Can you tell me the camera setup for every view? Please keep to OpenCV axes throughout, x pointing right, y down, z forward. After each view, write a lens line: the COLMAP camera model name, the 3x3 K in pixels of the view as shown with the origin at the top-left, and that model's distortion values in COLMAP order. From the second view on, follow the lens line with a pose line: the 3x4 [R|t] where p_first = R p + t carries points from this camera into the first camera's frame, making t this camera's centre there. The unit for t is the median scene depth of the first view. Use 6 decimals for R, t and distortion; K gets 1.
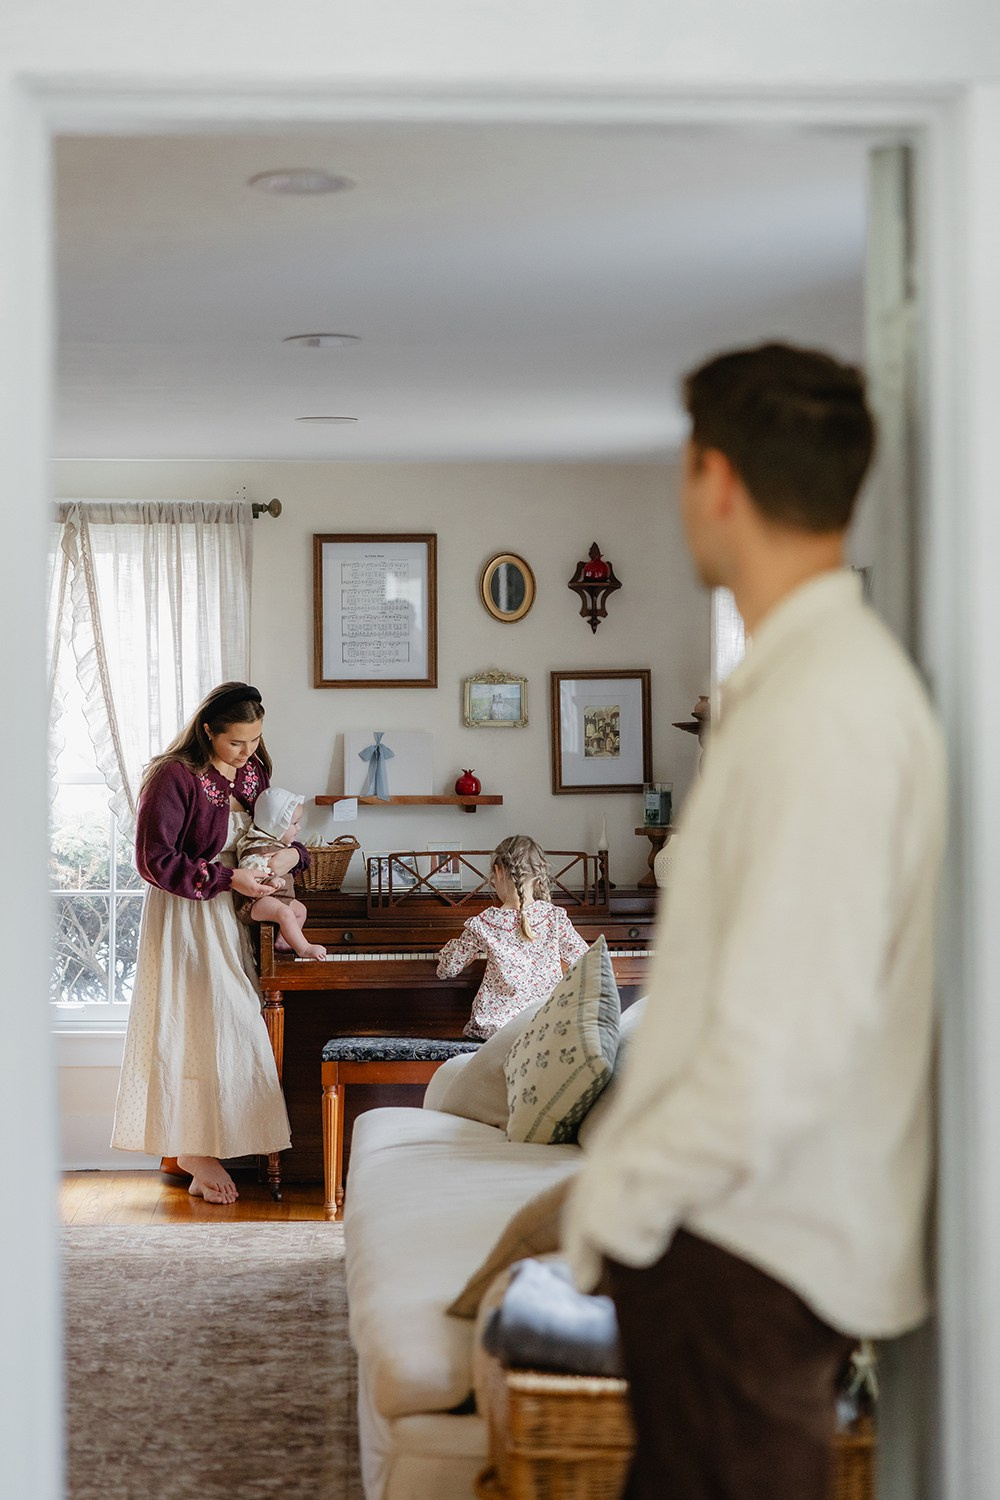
lens RADIAL K [[2731.0, 0, 505.4], [0, 2731.0, 679.7], [0, 0, 1]] dist [0.004638, 0.000000]
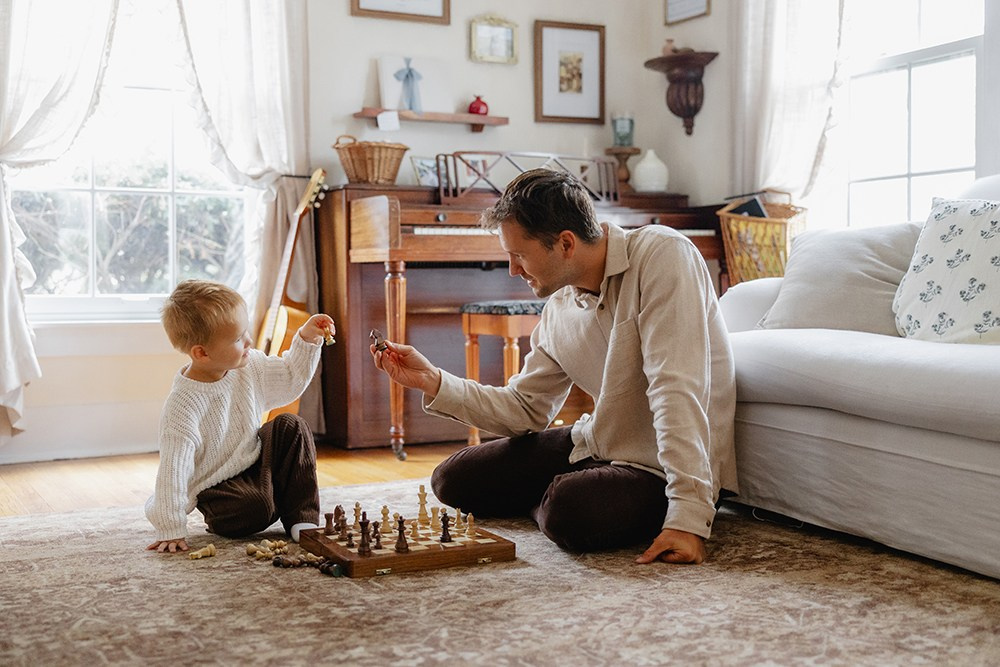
lens RADIAL K [[1199.1, 0, 500.0], [0, 1199.1, 325.2], [0, 0, 1]] dist [0.017130, 0.000000]
pose [[0.908043, -0.020398, 0.418380, -0.225502], [-0.003603, 0.998396, 0.056495, 0.103281], [-0.418861, -0.052807, 0.906513, 0.515921]]
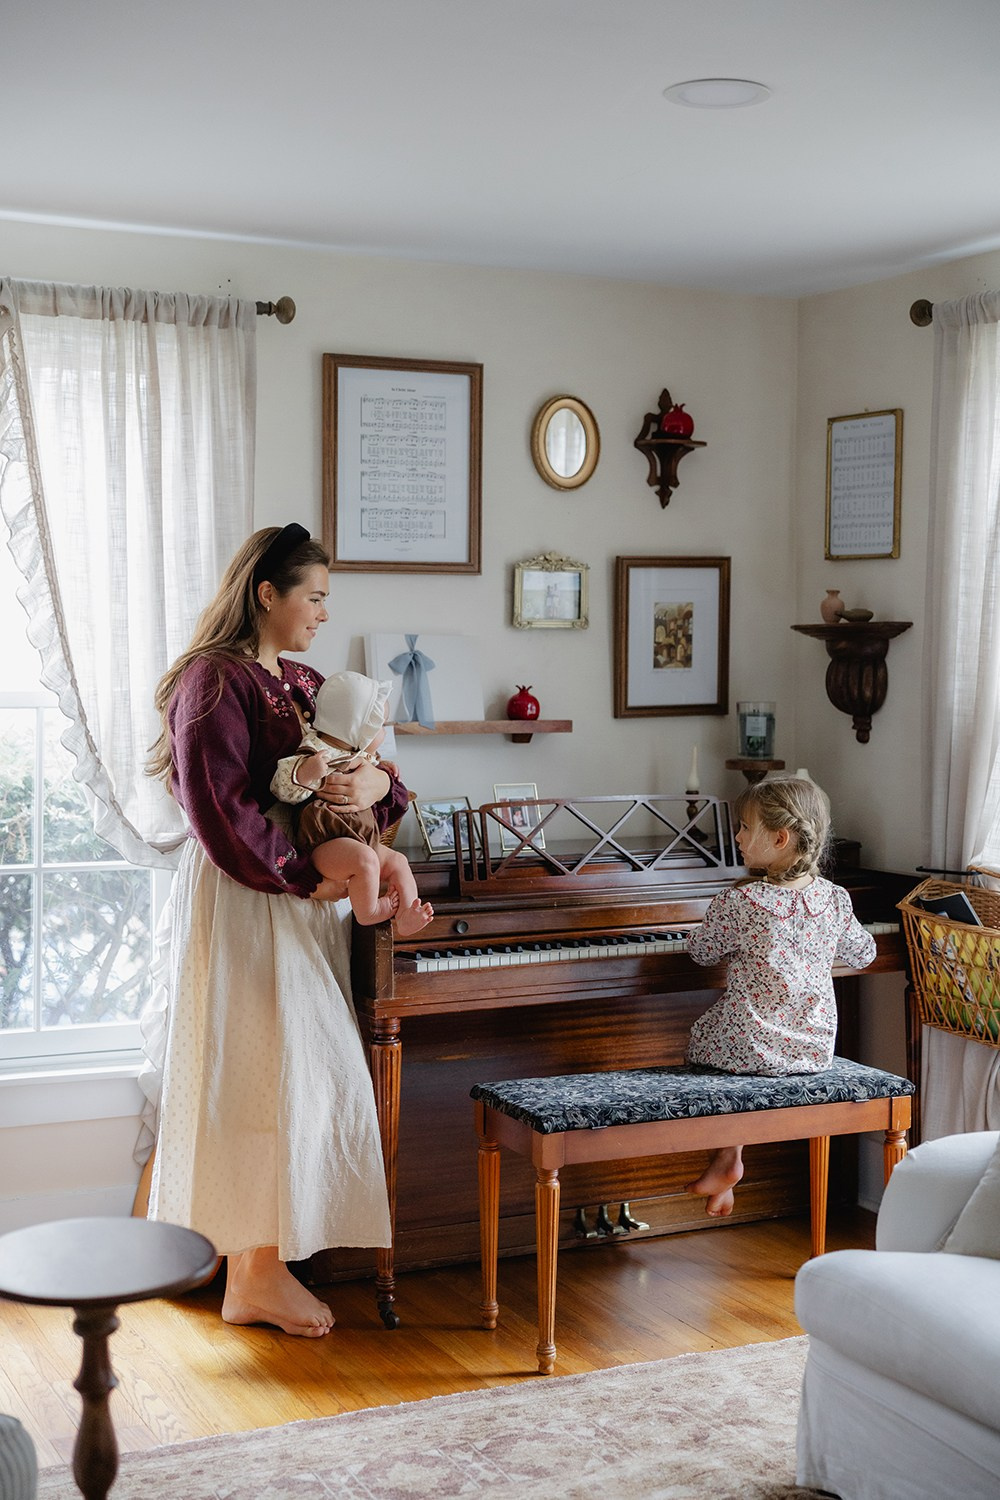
lens RADIAL K [[2005.7, 0, 500.3], [0, 2005.7, 748.2], [0, 0, 1]] dist [-0.007733, 0.000000]
pose [[0.923175, -0.012660, 0.384172, -0.229505], [-0.014867, 0.997534, 0.068599, 0.012482], [-0.384093, -0.069040, 0.920709, 0.496817]]
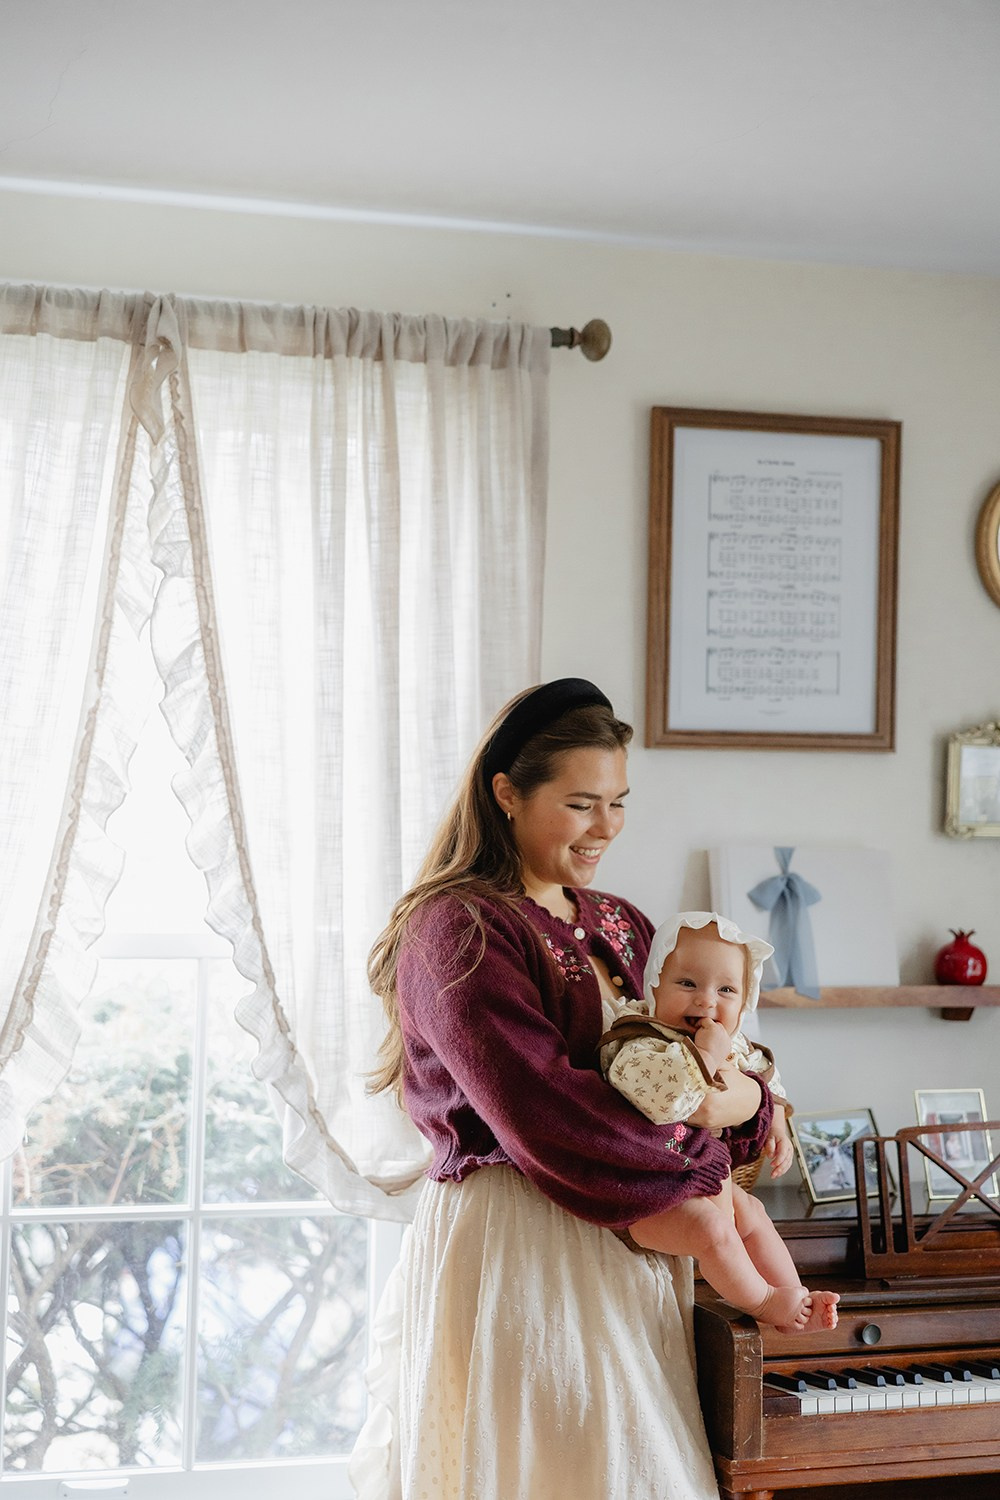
lens RADIAL K [[2784.3, 0, 473.5], [0, 2784.3, 765.9], [0, 0, 1]] dist [-0.007235, 0.000000]
pose [[0.964962, 0.021384, 0.261516, -0.218538], [-0.024207, 0.999678, 0.007579, 0.003374], [-0.261270, -0.013645, 0.965169, 0.562586]]
